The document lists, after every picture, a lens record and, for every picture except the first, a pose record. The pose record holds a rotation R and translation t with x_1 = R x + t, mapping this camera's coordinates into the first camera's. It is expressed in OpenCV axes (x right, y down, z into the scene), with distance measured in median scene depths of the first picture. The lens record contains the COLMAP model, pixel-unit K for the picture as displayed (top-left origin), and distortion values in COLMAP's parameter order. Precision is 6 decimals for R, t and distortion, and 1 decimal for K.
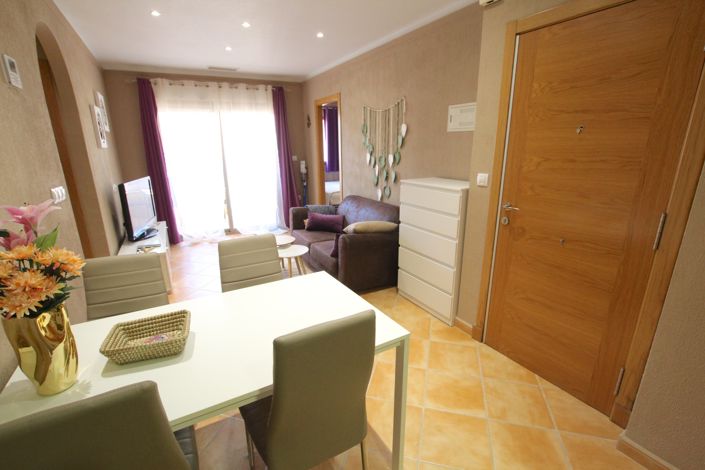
lens RADIAL K [[323.7, 0, 355.5], [0, 323.7, 241.1], [0, 0, 1]] dist [-0.028560, 0.000014]
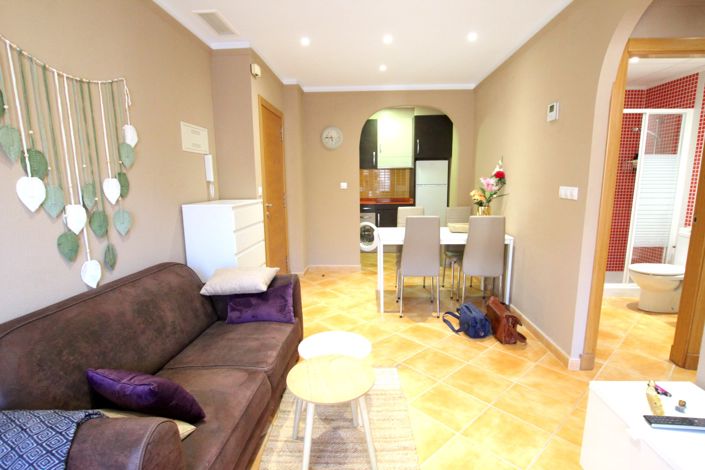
lens RADIAL K [[350.1, 0, 353.5], [0, 350.1, 243.1], [0, 0, 1]] dist [-0.025541, 0.001484]
pose [[-0.840596, -0.077438, 0.536099, -0.660103], [0.171473, 0.900782, 0.398984, -0.438217], [-0.513805, 0.427311, -0.743915, 1.674768]]
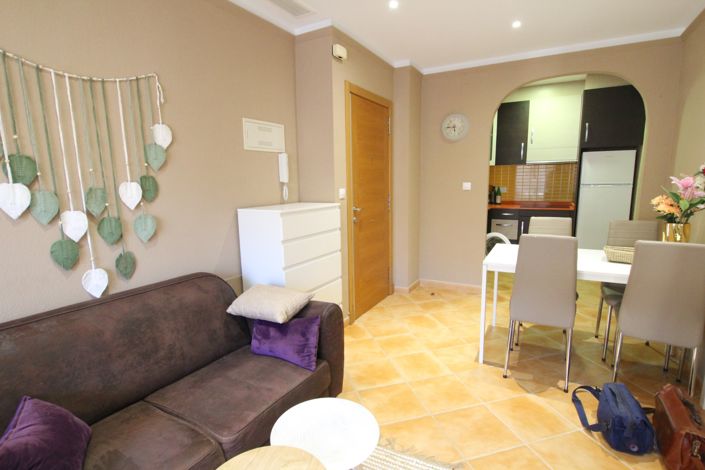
lens RADIAL K [[350.1, 0, 353.5], [0, 350.1, 243.1], [0, 0, 1]] dist [-0.025541, 0.001484]
pose [[-0.504822, -0.133813, 0.852789, -0.655542], [0.267243, 0.915150, 0.301797, -0.338961], [-0.820814, 0.380256, -0.426227, 1.321095]]
